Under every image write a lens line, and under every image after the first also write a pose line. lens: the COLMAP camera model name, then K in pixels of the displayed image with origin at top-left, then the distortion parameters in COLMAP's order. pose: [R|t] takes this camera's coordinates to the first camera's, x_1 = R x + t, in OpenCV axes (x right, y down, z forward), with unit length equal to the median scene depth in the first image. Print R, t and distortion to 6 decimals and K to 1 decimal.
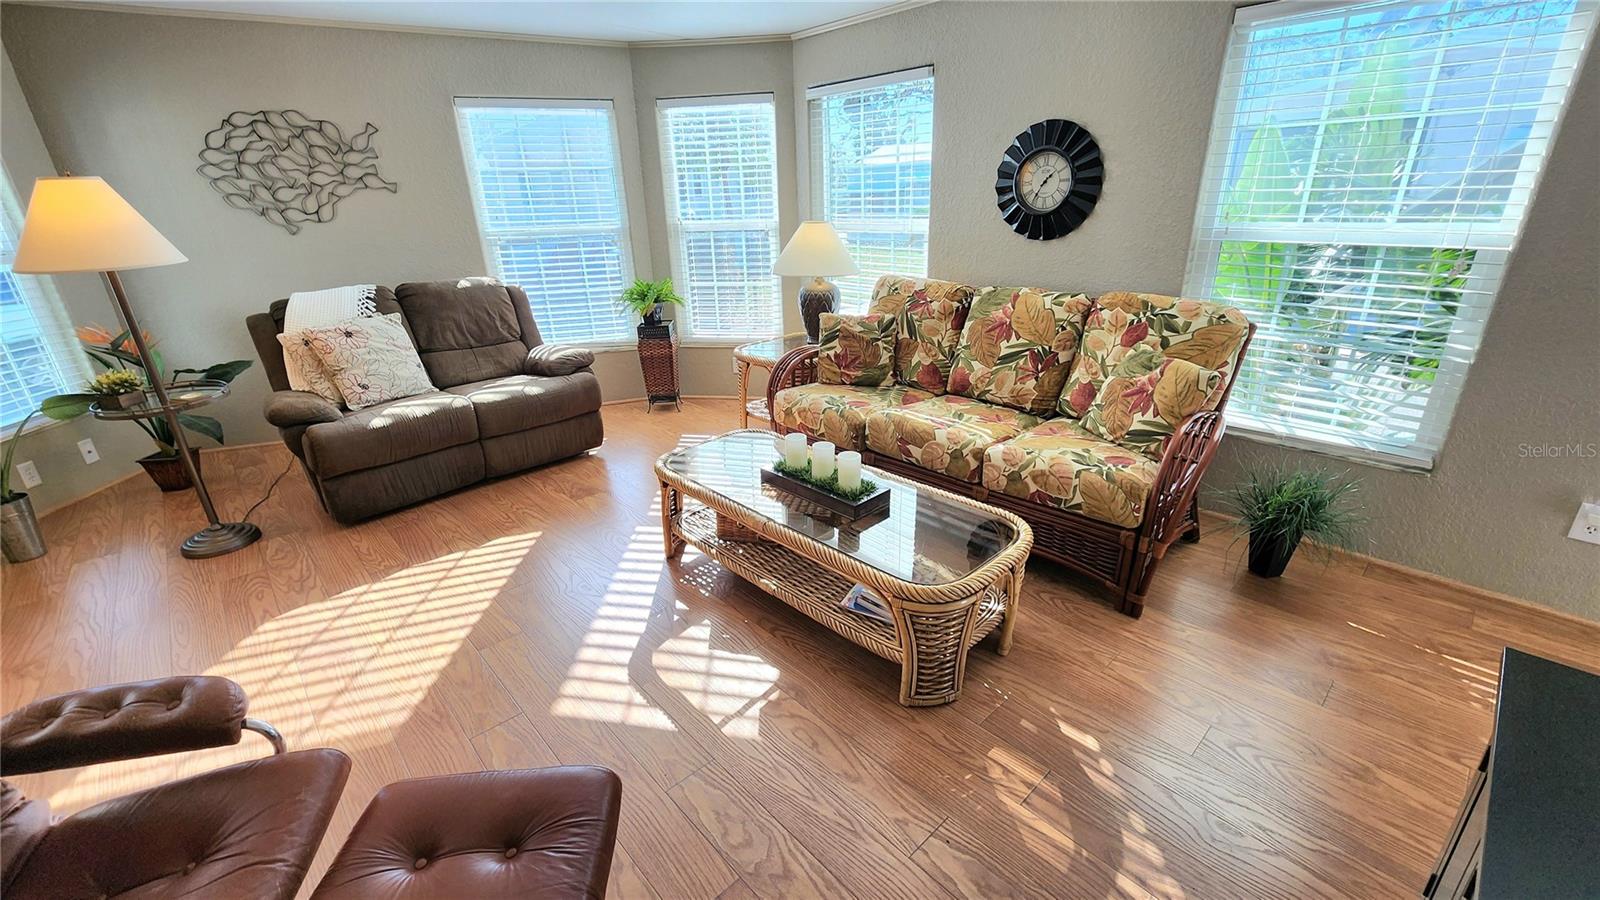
lens RADIAL K [[664.6, 0, 800.0], [0, 664.6, 450.0], [0, 0, 1]] dist [0.005062, -0.000073]
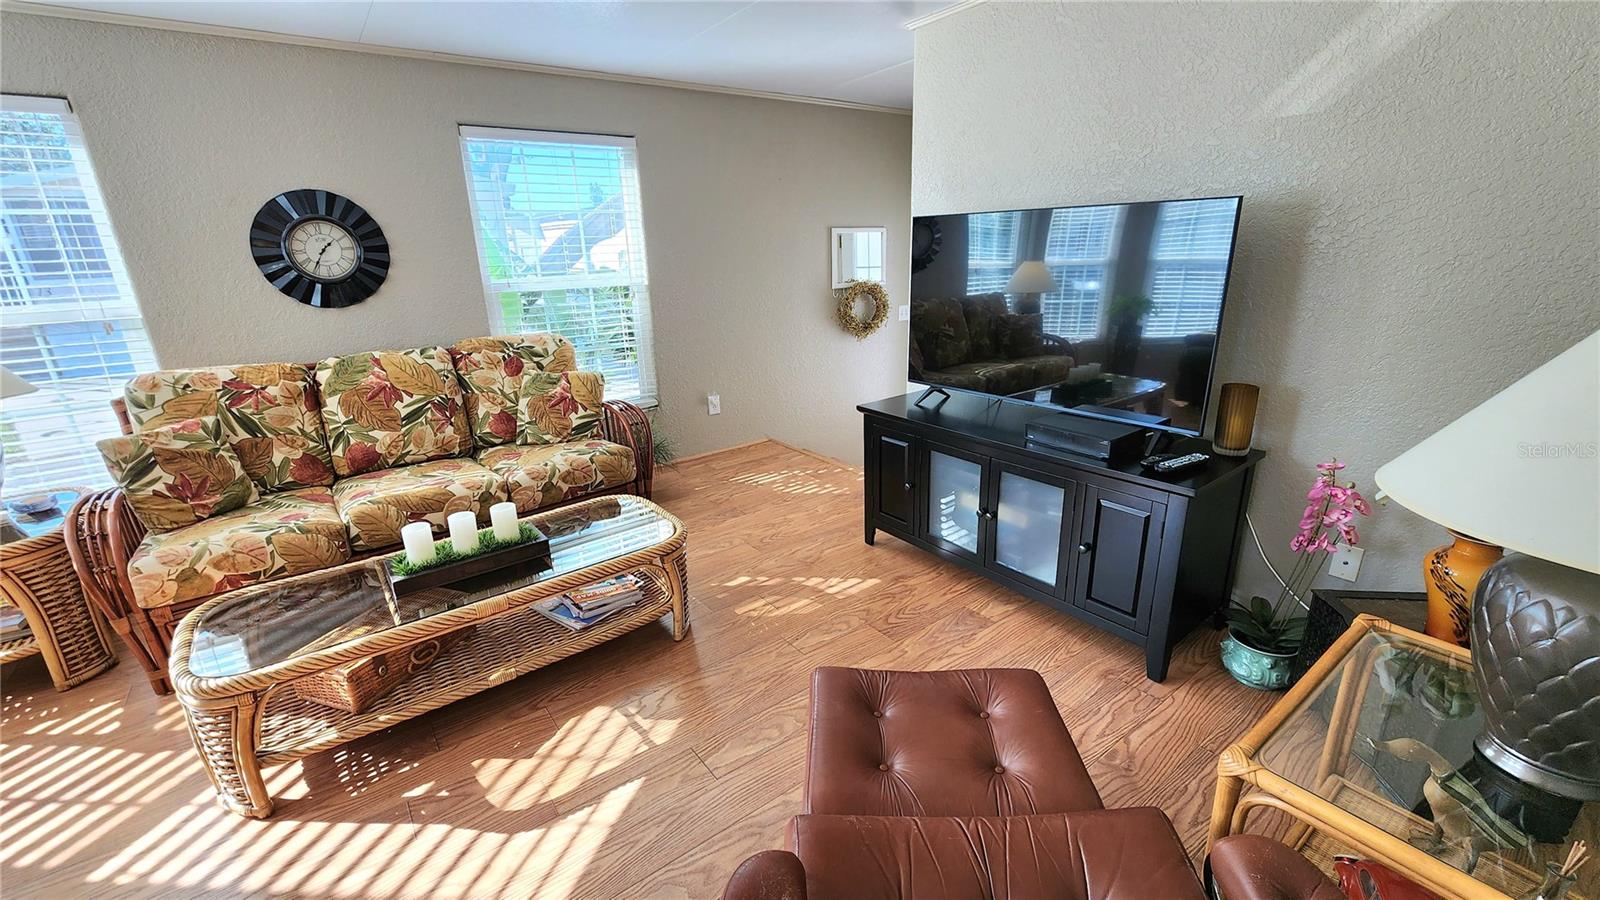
lens RADIAL K [[659.8, 0, 800.2], [0, 659.8, 458.2], [0, 0, 1]] dist [-0.006598, -0.000092]
pose [[0.092597, -0.287320, 0.953348, -0.574857], [0.381320, 0.894701, 0.232607, -0.083429], [-0.919794, 0.341992, 0.192407, 0.266336]]
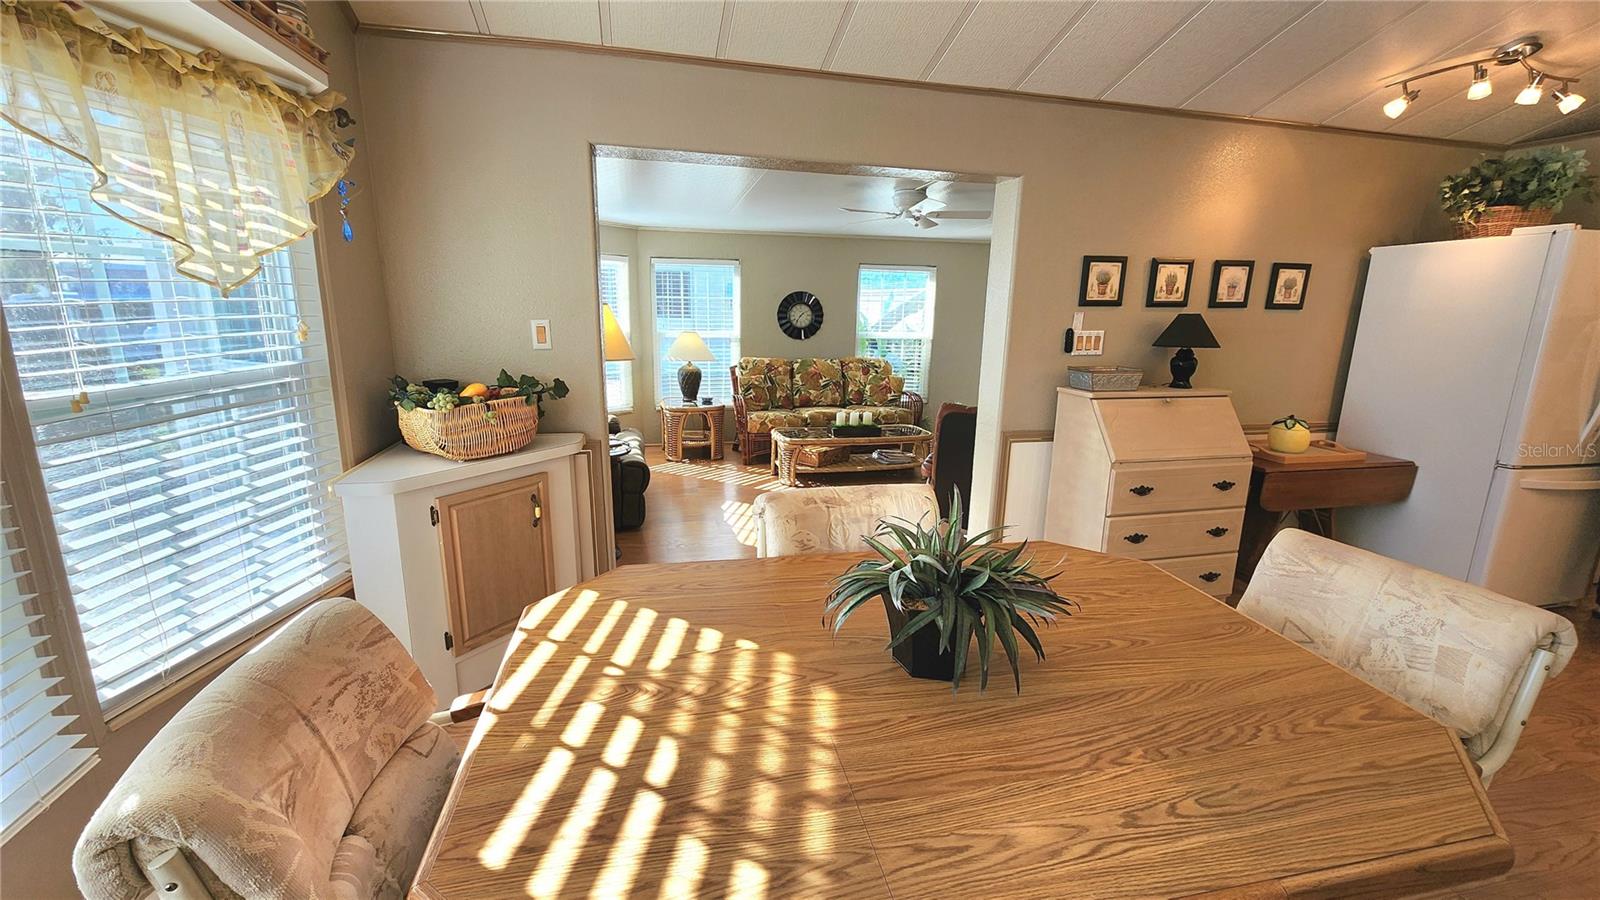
lens RADIAL K [[654.2, 0, 801.7], [0, 654.2, 459.8], [0, 0, 1]] dist [0.002258, 0.000304]
pose [[0.480648, -0.165991, 0.861060, -1.705177], [0.288195, 0.957279, 0.023668, 0.034578], [-0.828203, 0.236776, 0.507953, -0.065858]]
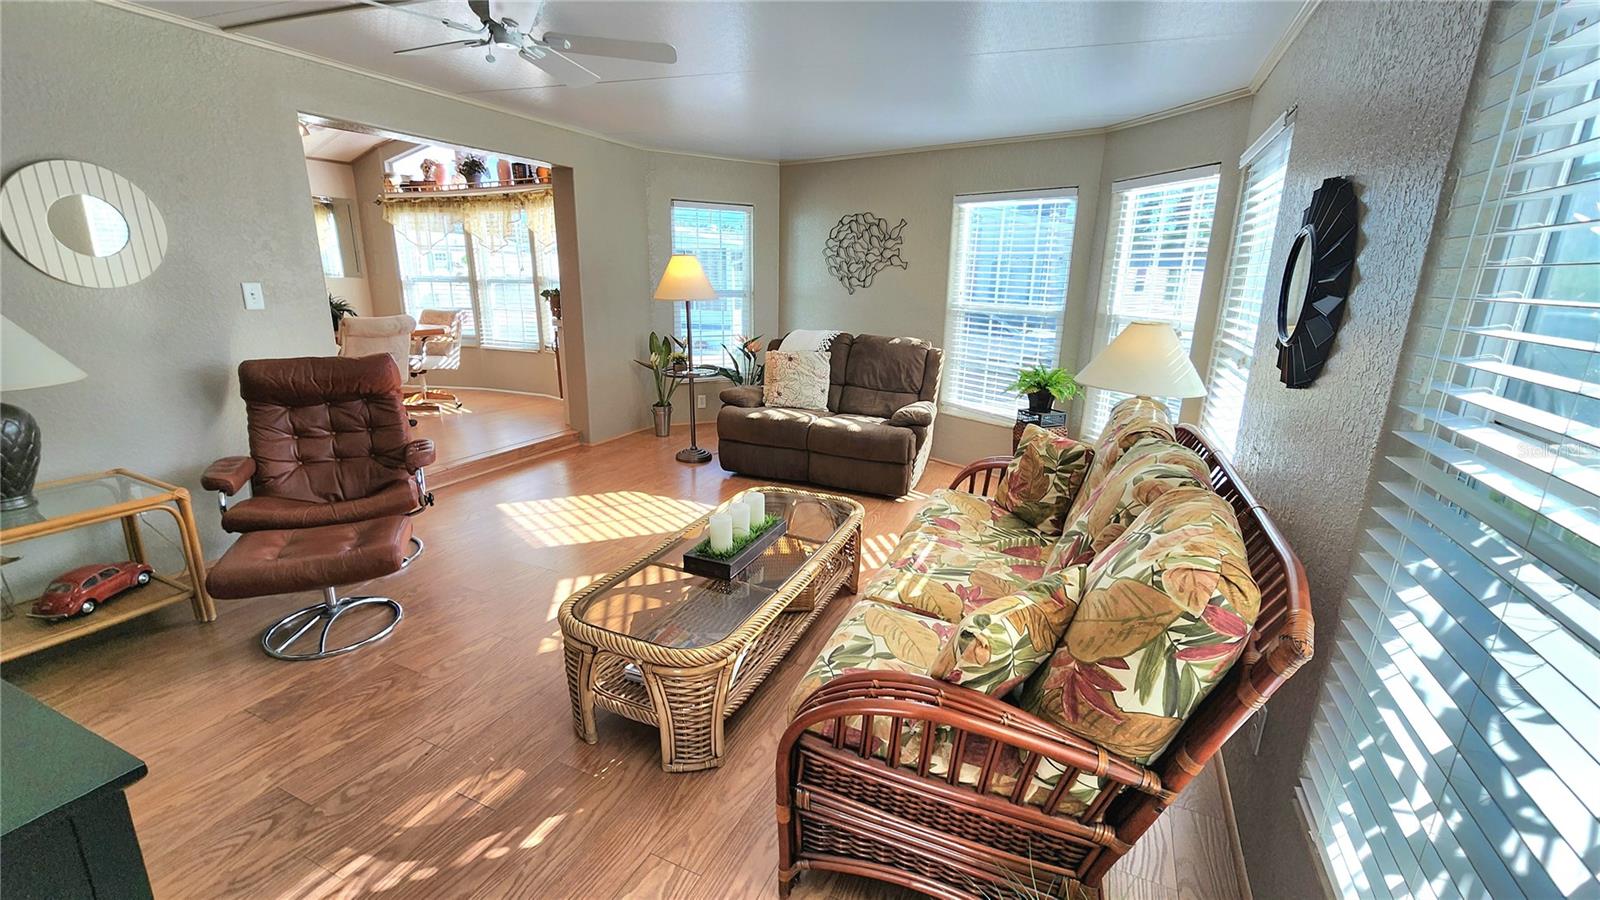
lens RADIAL K [[665.8, 0, 796.7], [0, 665.8, 453.9], [0, 0, 1]] dist [-0.003523, 0.000471]
pose [[0.377925, 0.278214, -0.883046, 0.725468], [-0.368415, 0.920207, 0.132248, -0.189833], [0.849378, 0.275348, 0.450268, 0.428186]]
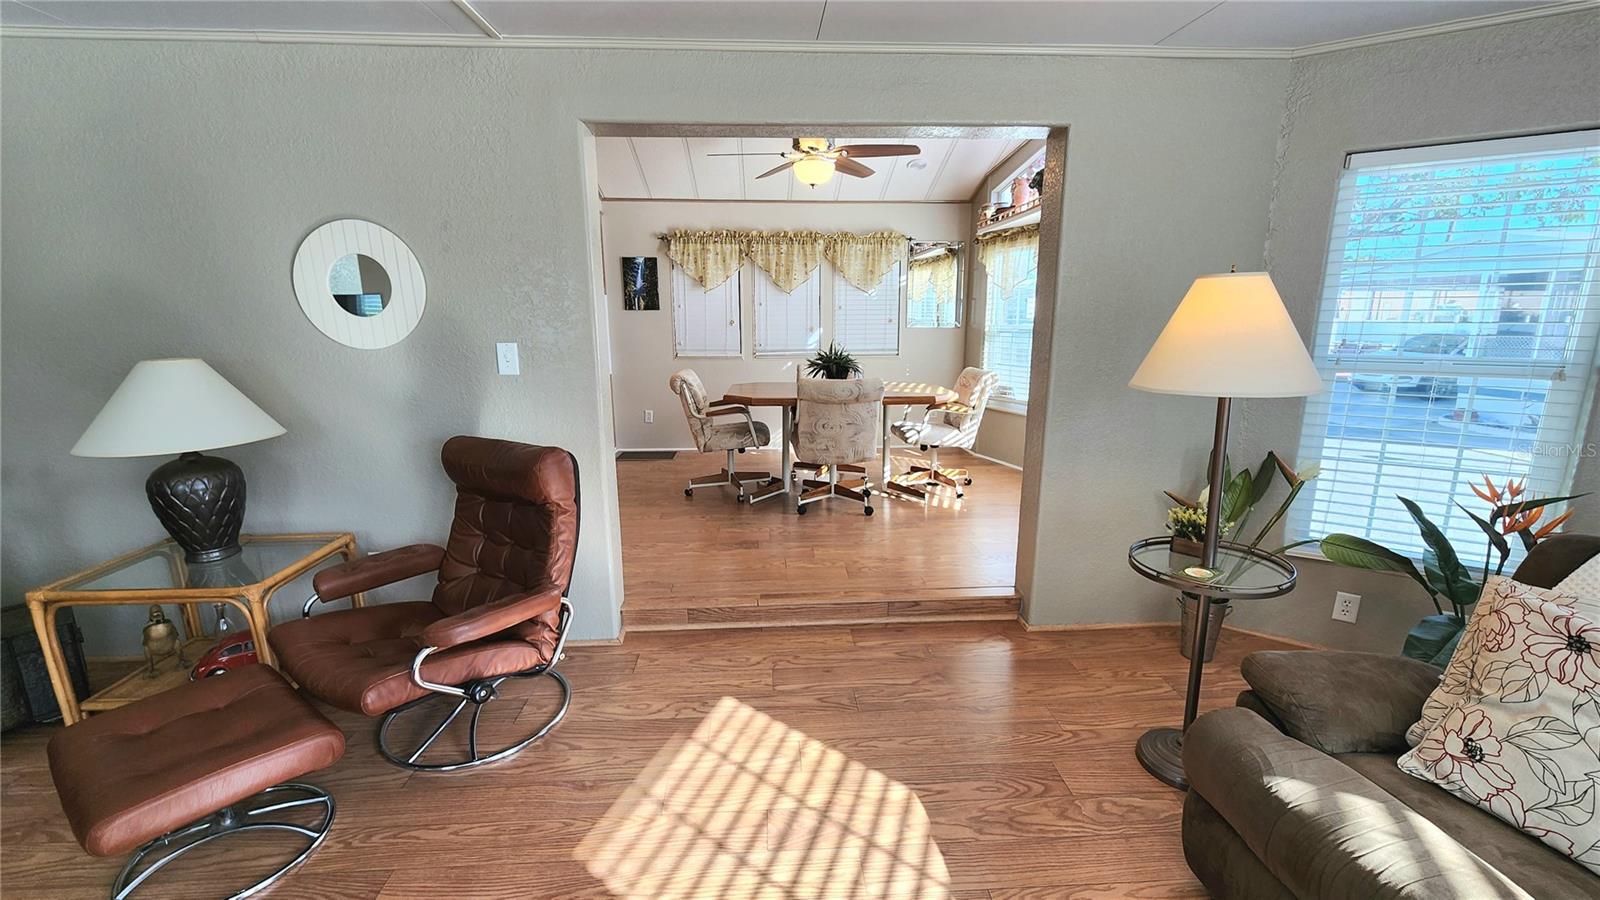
lens RADIAL K [[654.2, 0, 801.7], [0, 654.2, 459.8], [0, 0, 1]] dist [0.002258, 0.000304]
pose [[-0.637385, 0.202306, -0.743514, -0.146557], [-0.257627, 0.853438, 0.453070, -0.335606], [0.726201, 0.480329, -0.491849, 0.857269]]
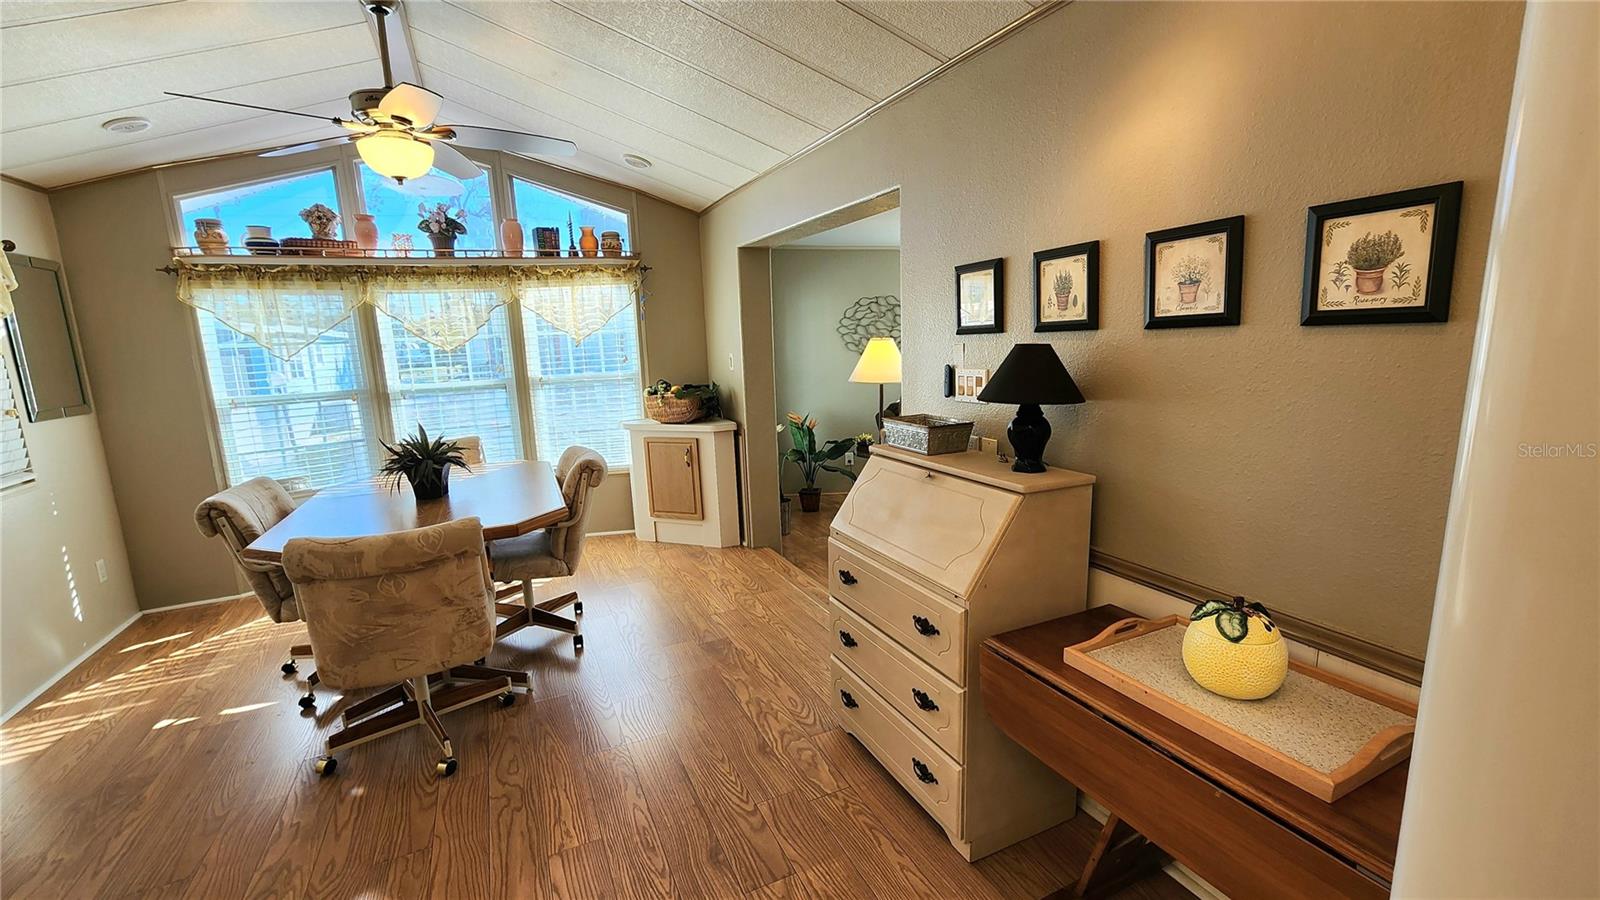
lens RADIAL K [[665.8, 0, 796.7], [0, 665.8, 453.9], [0, 0, 1]] dist [-0.003523, 0.000471]
pose [[0.953658, 0.051336, -0.296481, -0.561459], [-0.105137, 0.980082, -0.168481, 0.227948], [0.281926, 0.191844, 0.940060, -0.681093]]
